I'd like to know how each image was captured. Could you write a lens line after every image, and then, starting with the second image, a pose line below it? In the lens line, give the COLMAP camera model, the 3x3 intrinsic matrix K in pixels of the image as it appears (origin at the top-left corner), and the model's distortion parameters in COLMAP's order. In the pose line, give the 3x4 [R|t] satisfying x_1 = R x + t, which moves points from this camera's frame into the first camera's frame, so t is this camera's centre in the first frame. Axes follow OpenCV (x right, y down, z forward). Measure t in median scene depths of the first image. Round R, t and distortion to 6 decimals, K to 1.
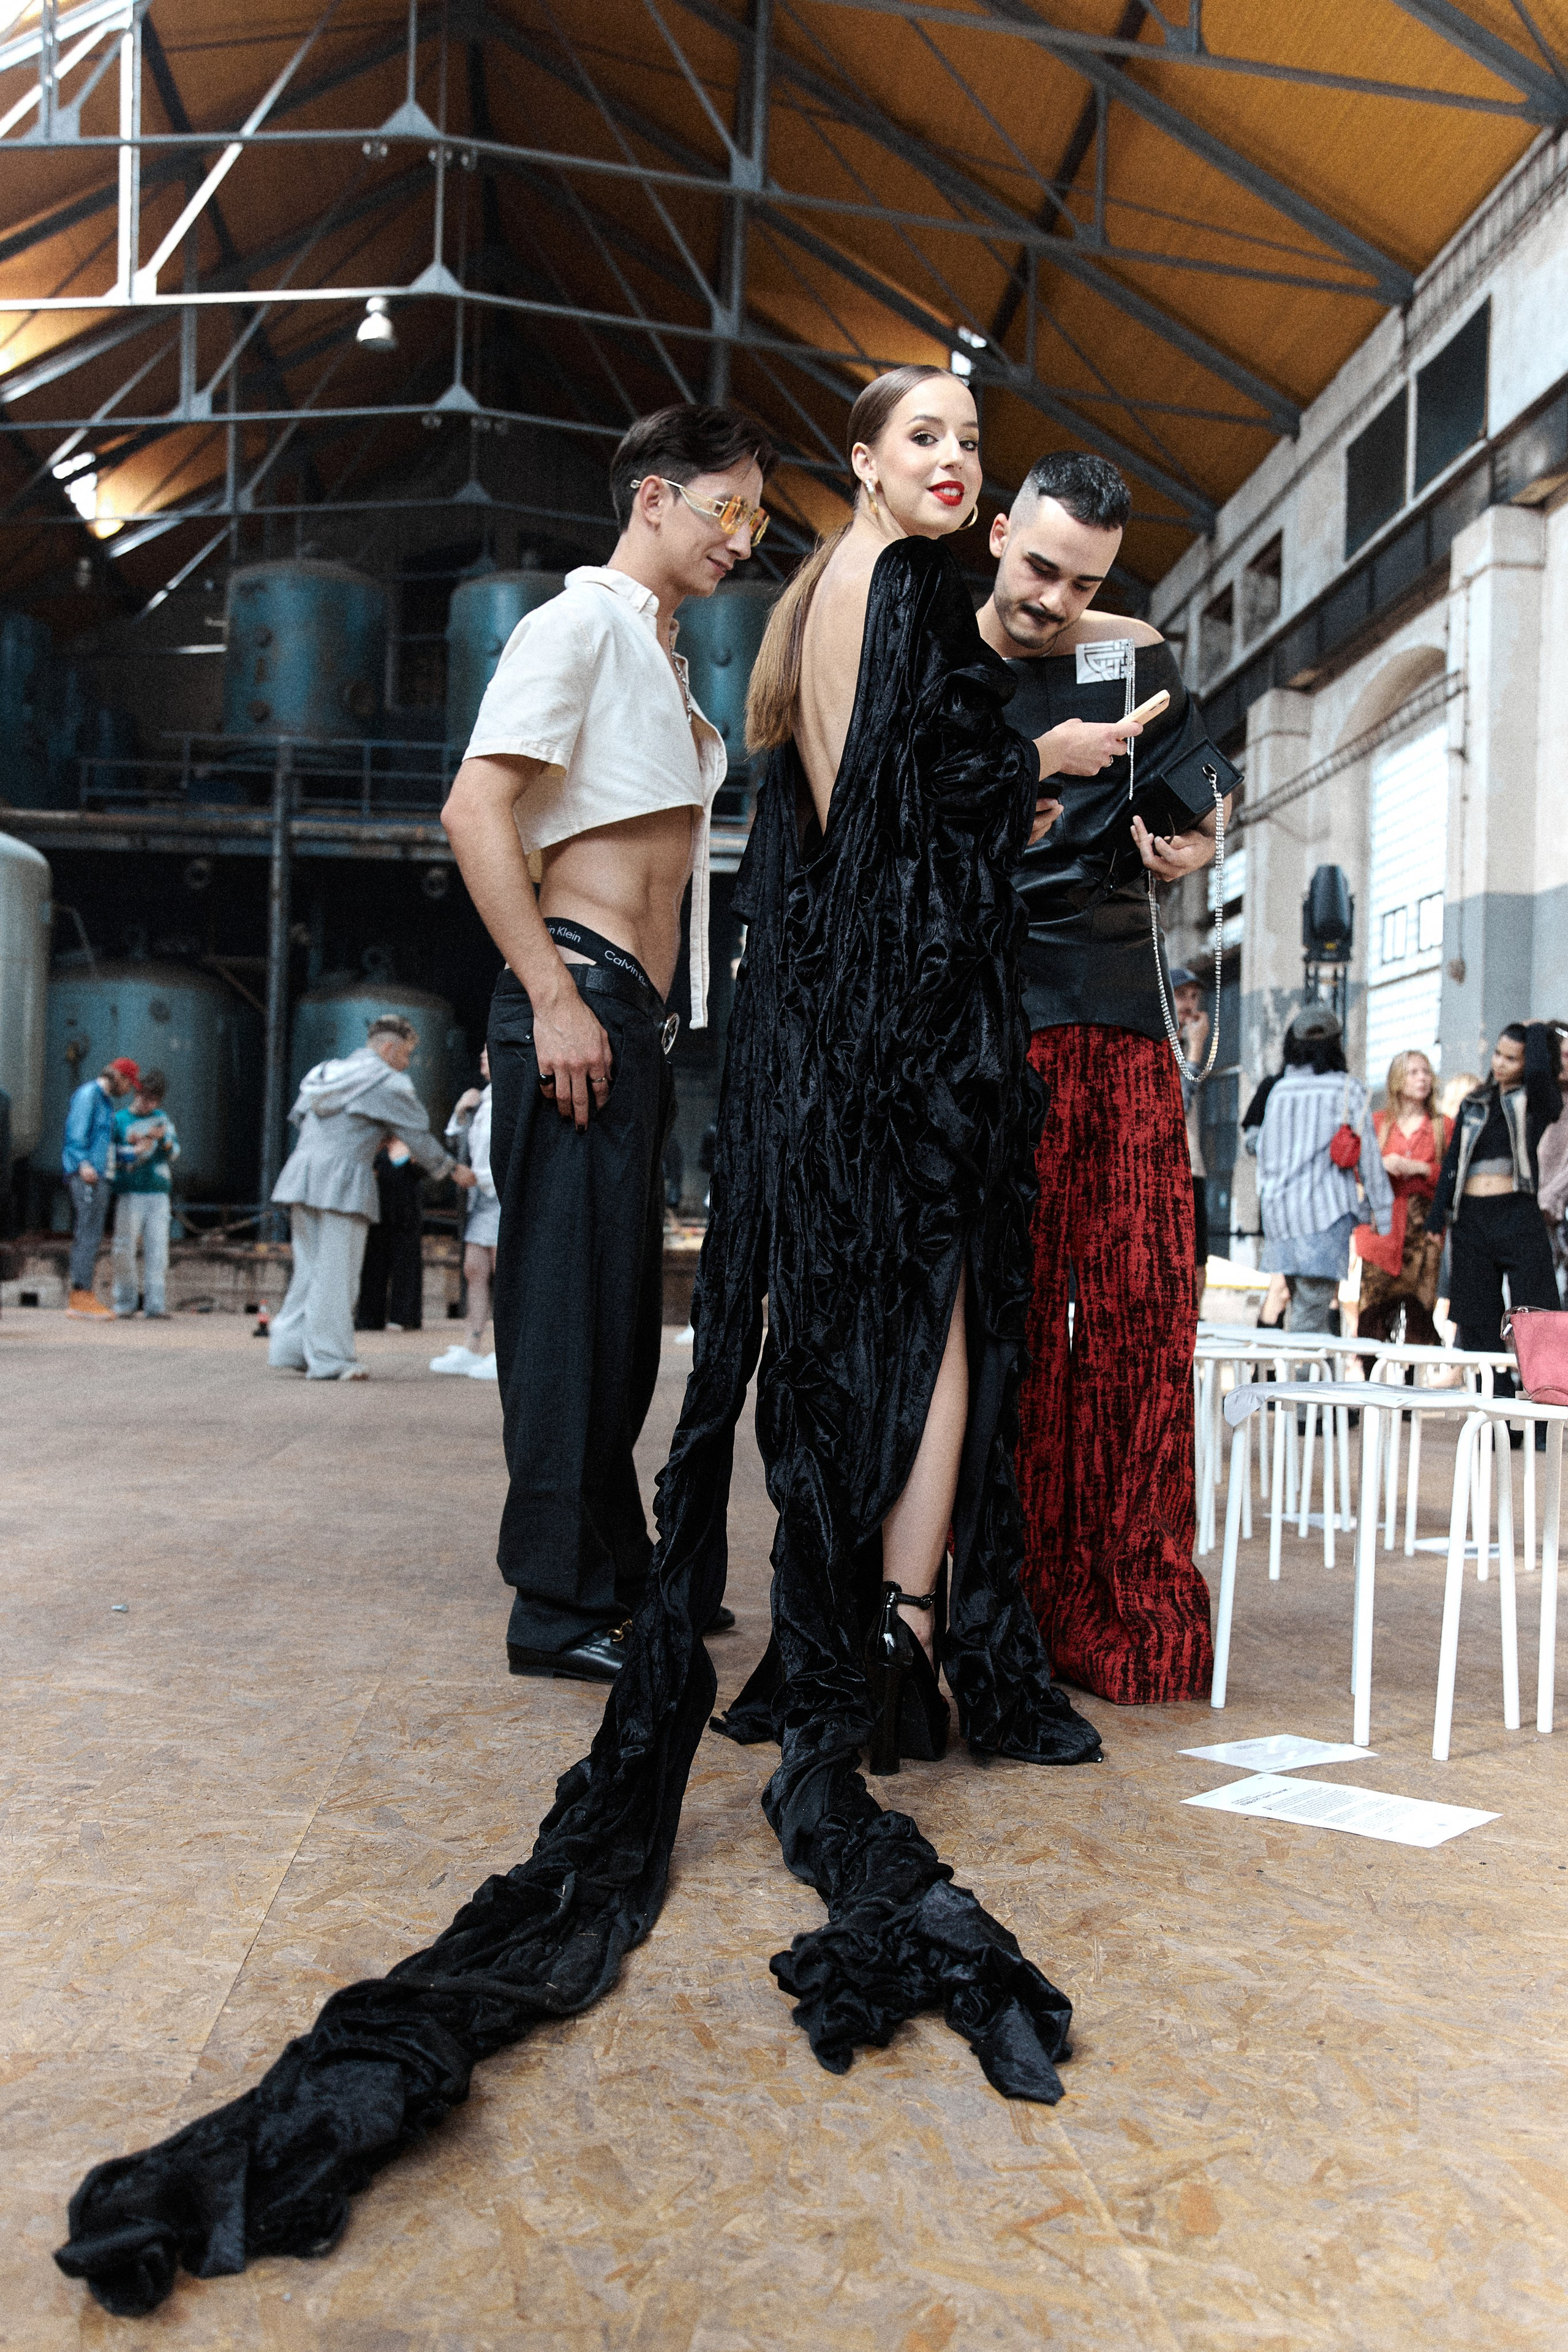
lens RADIAL K [[2435.1, 0, 784.0], [0, 2435.1, 1176.0], [0, 0, 1]] dist [0.024823, 0.017156]
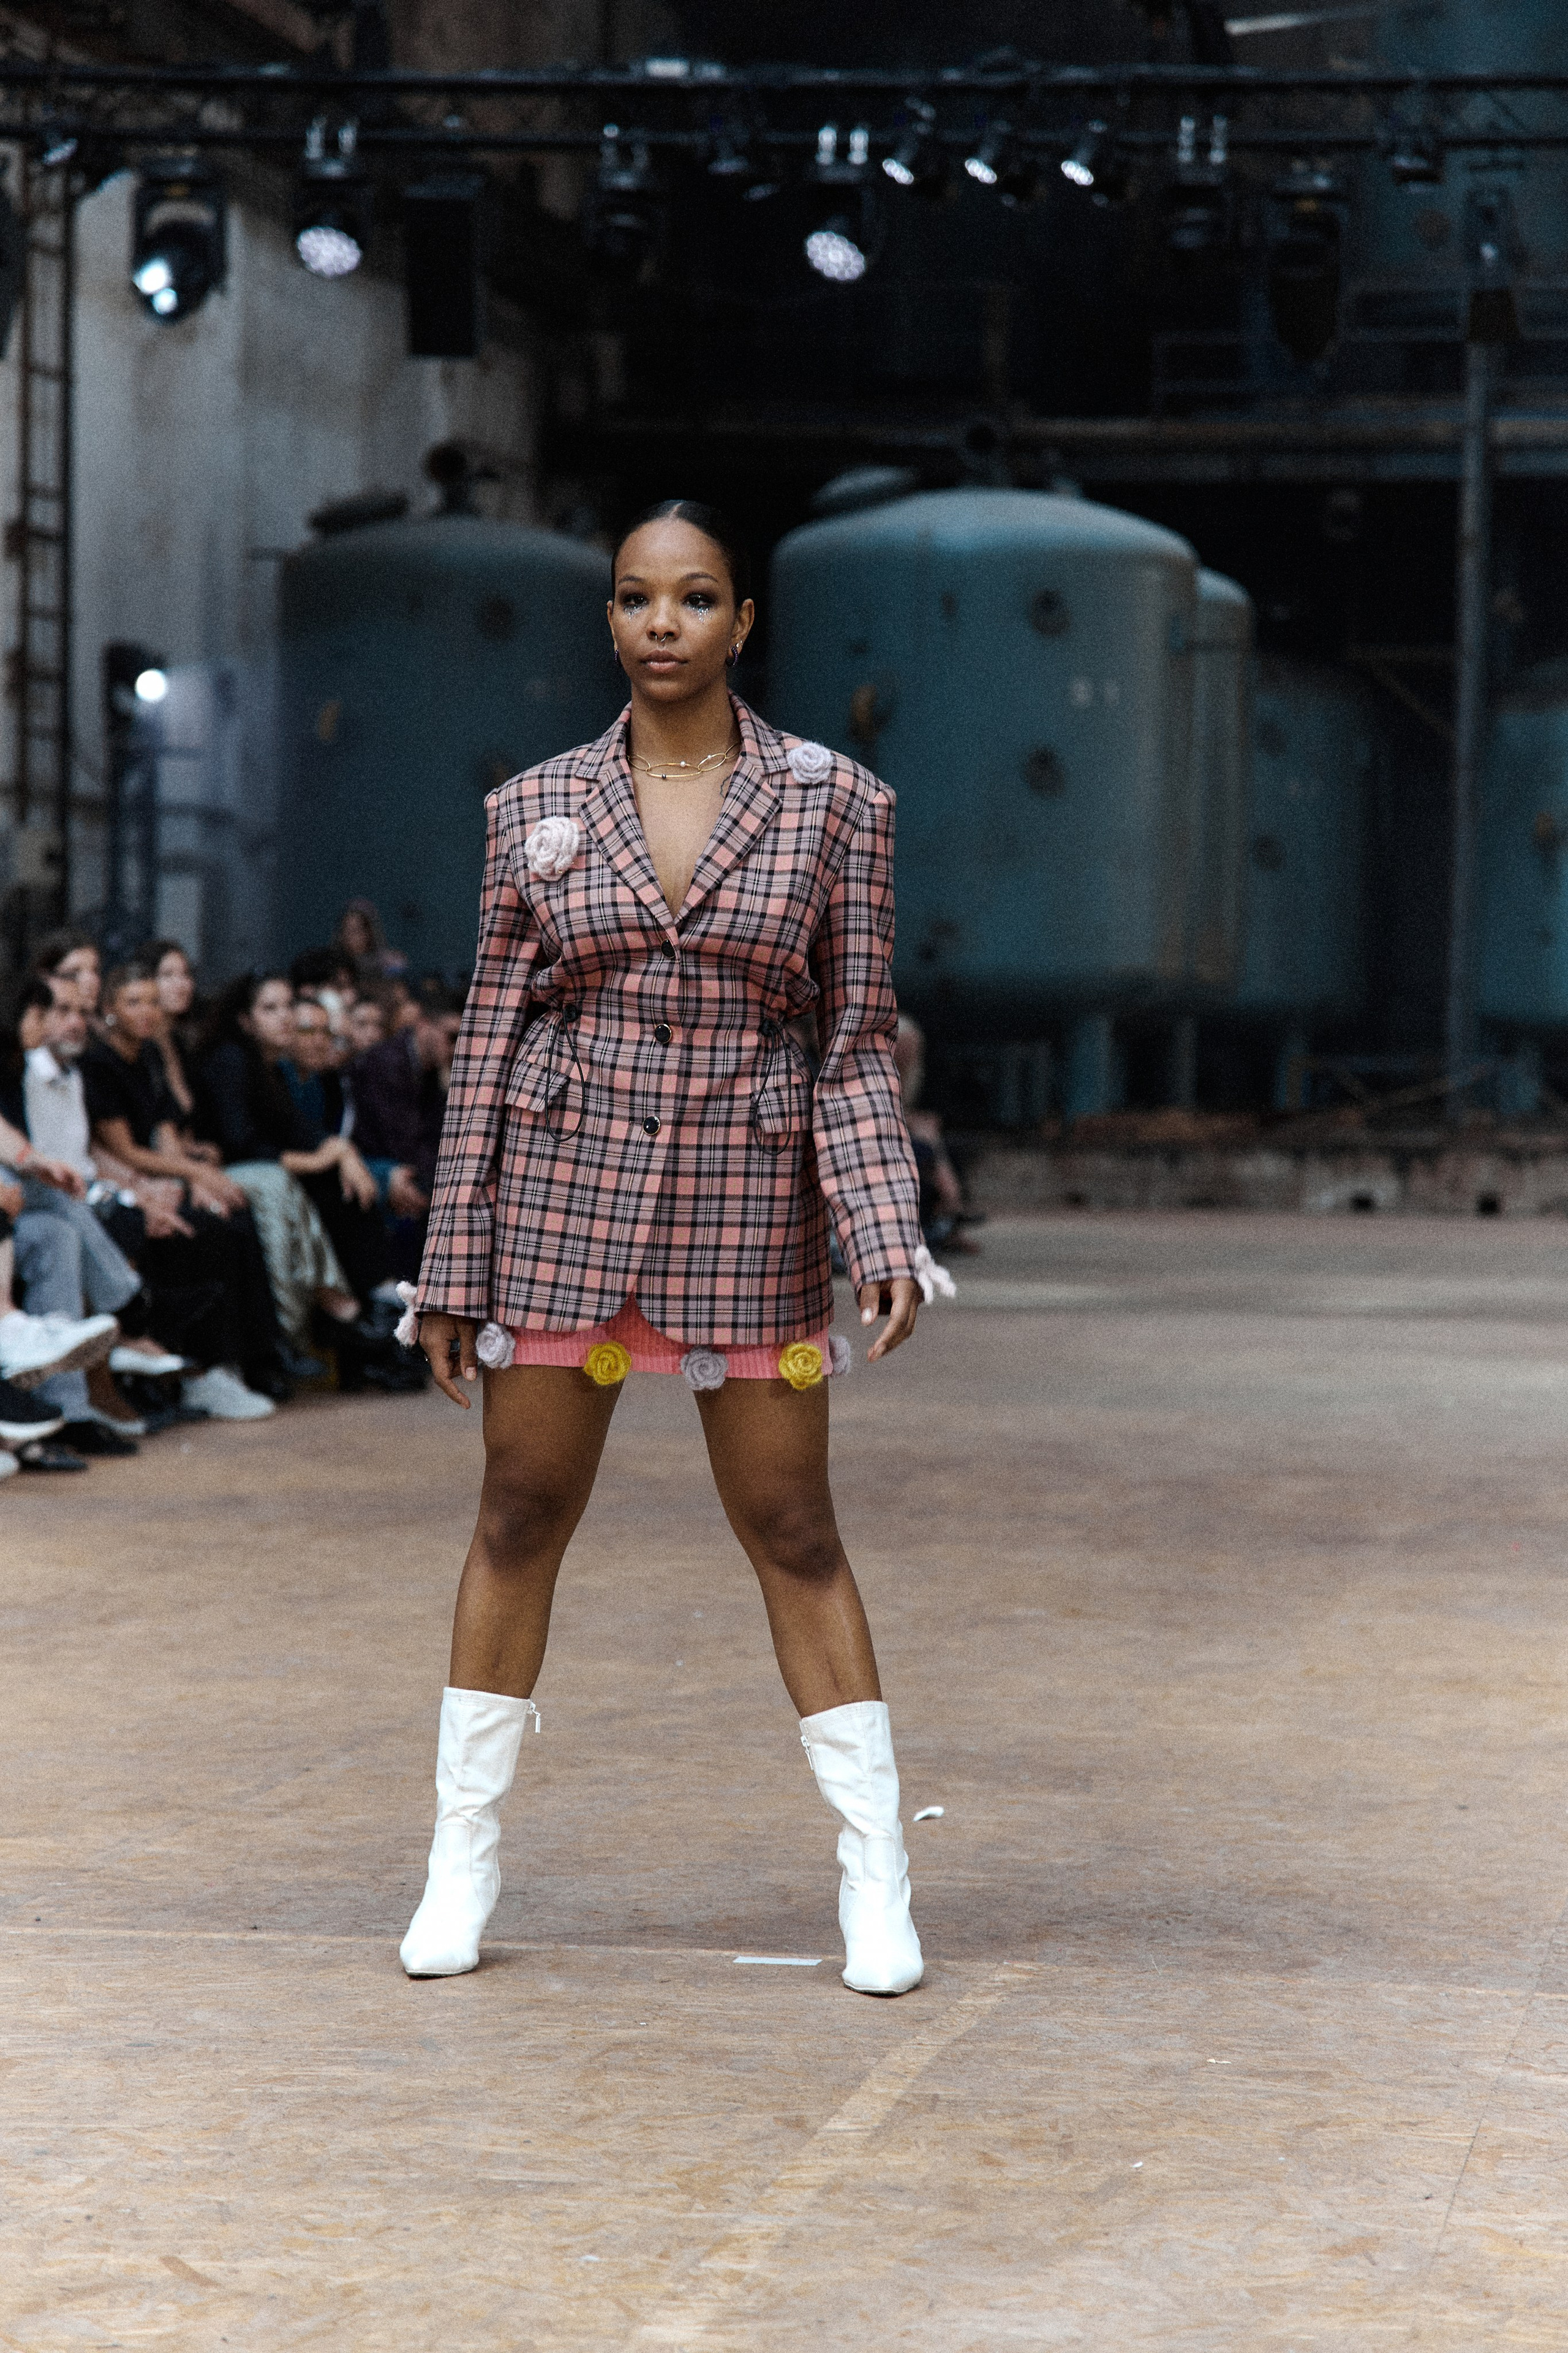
lens RADIAL K [[6616.7, 0, 784.0], [0, 6616.7, 1176.5], [0, 0, 1]] dist [0.633566, 0.506129]
pose [[0.972253, -0.008569, -0.233774, 0.015784], [0.019074, 0.998905, 0.042714, -0.031852], [0.233152, -0.045987, 0.971352, -0.678165]]
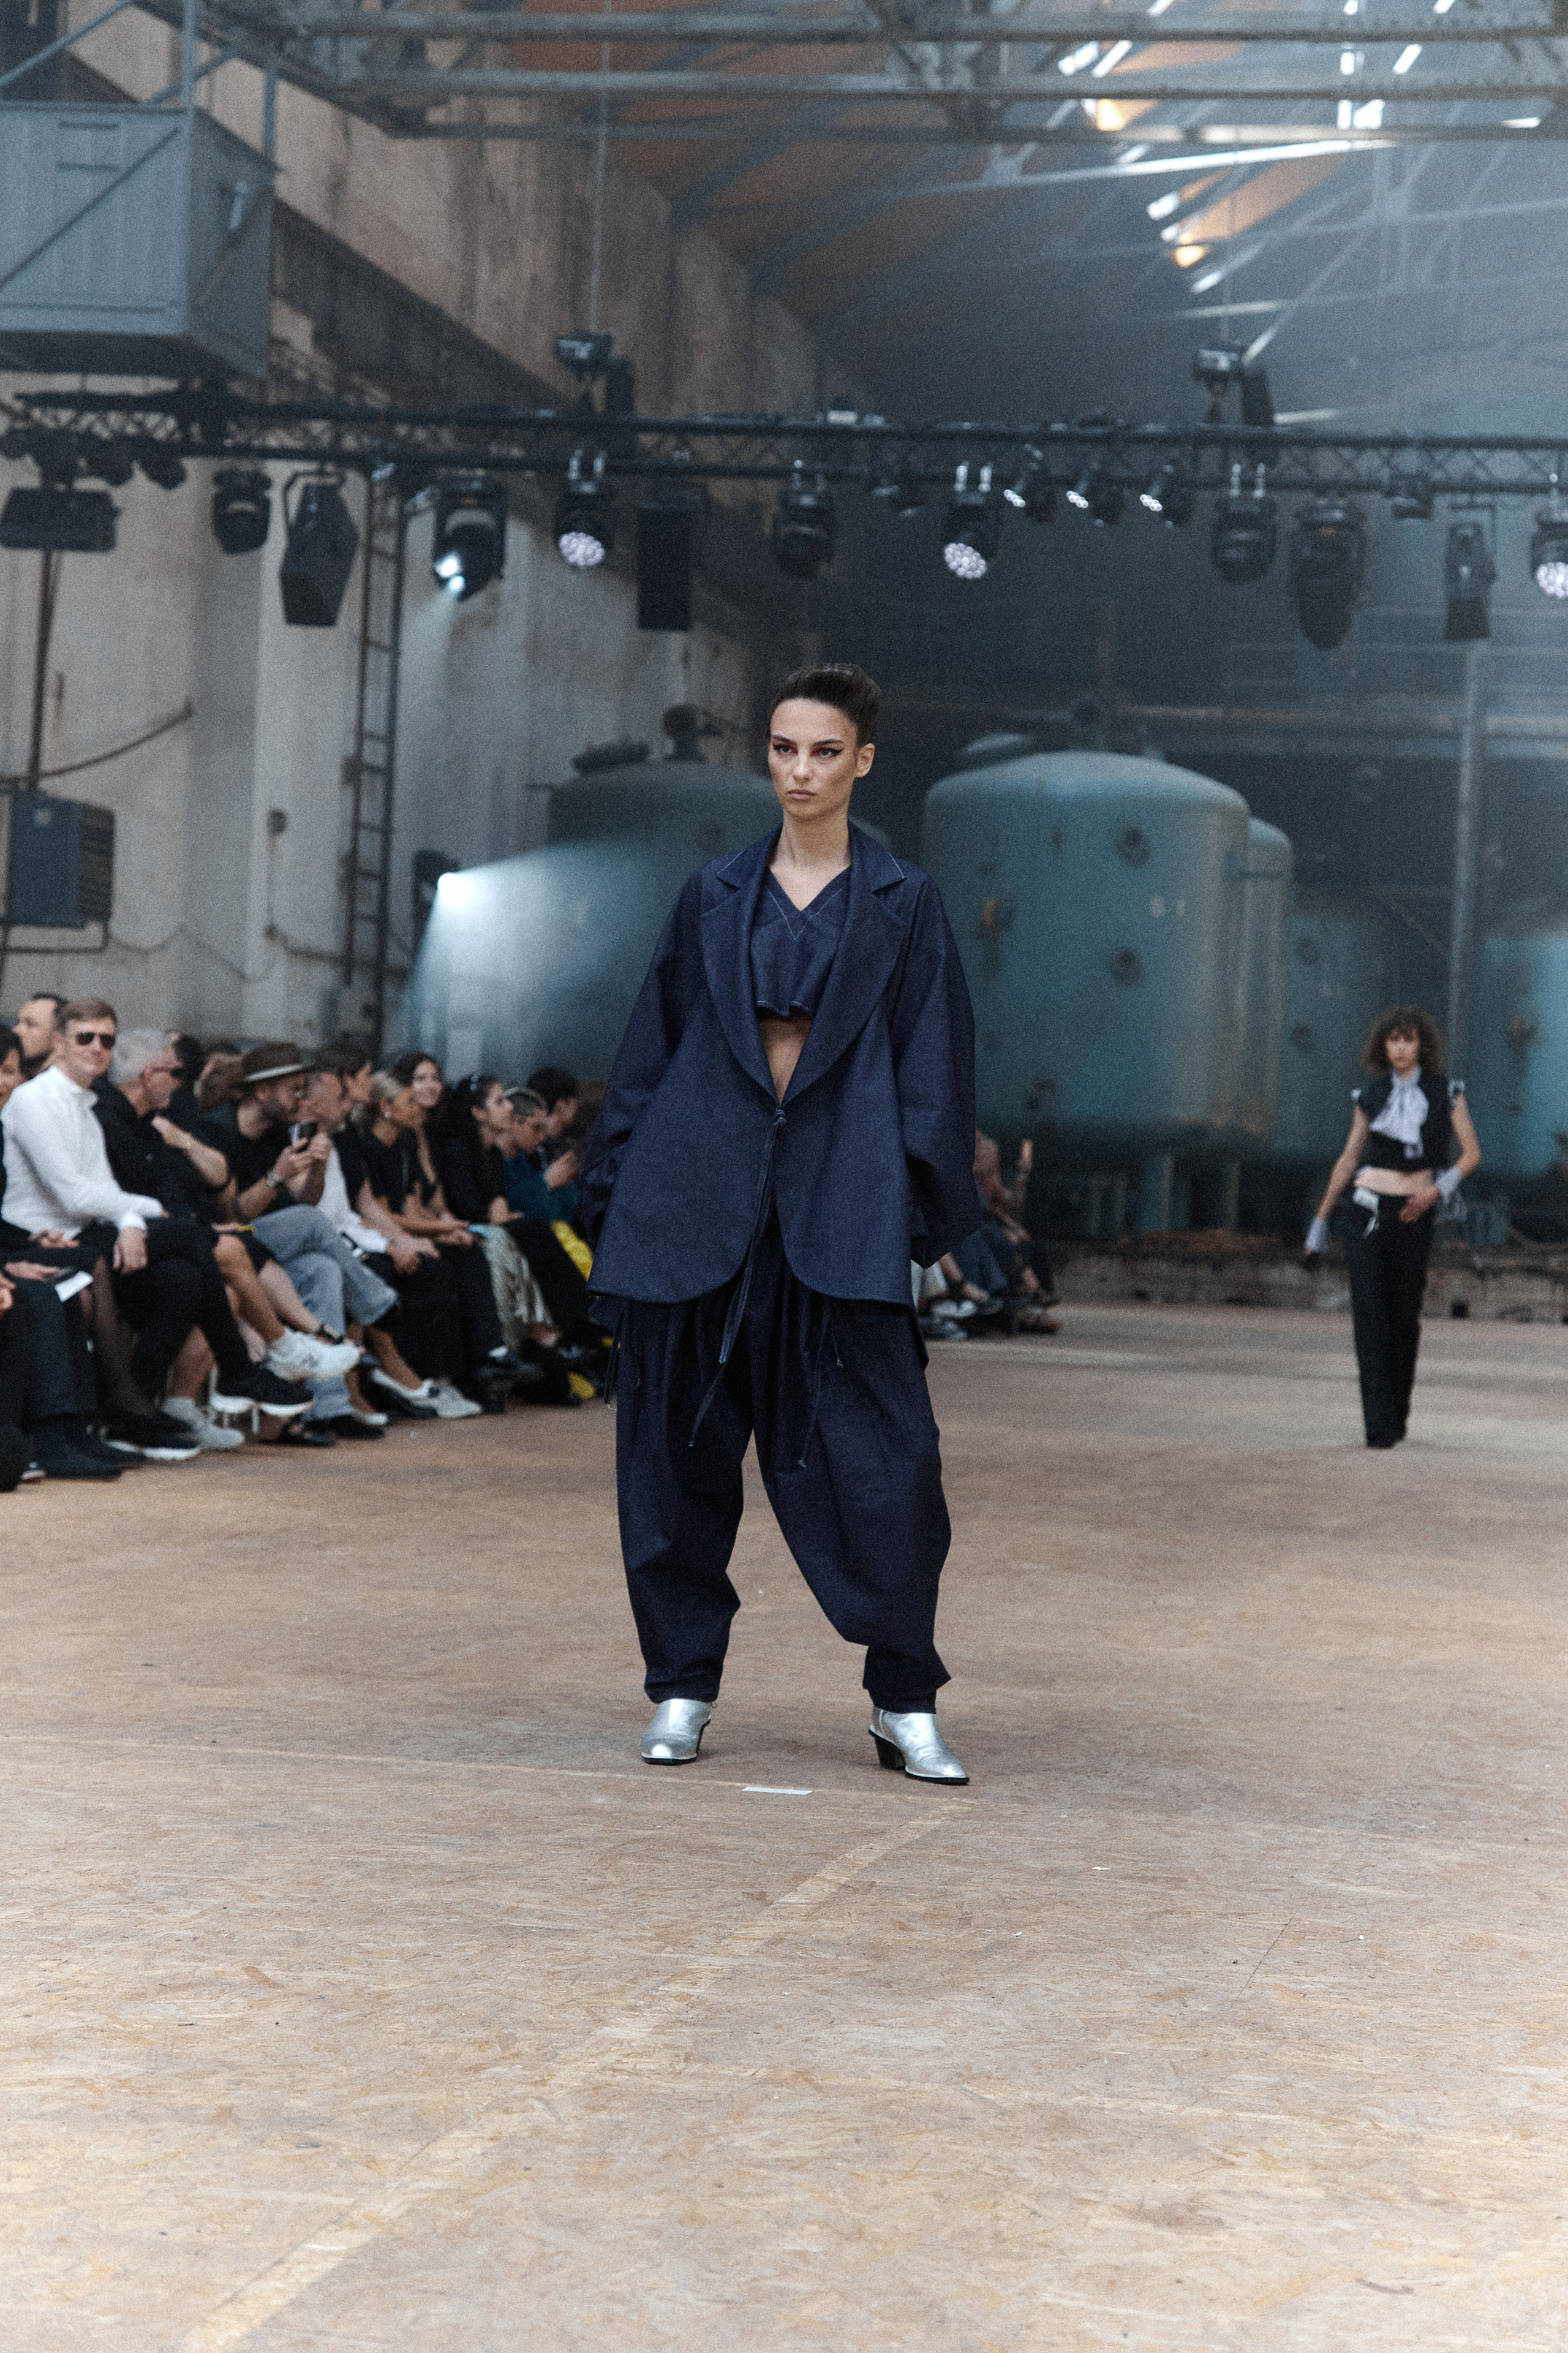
lens RADIAL K [[5064.6, 0, 784.0], [0, 5064.6, 1176.5], [0, 0, 1]] dist [0.414262, -0.043658]
pose [[0.964751, 0.016165, -0.262667, 0.018473], [-0.010712, 0.999697, 0.022180, -0.029446], [0.262946, -0.018584, 0.964632, -0.675796]]
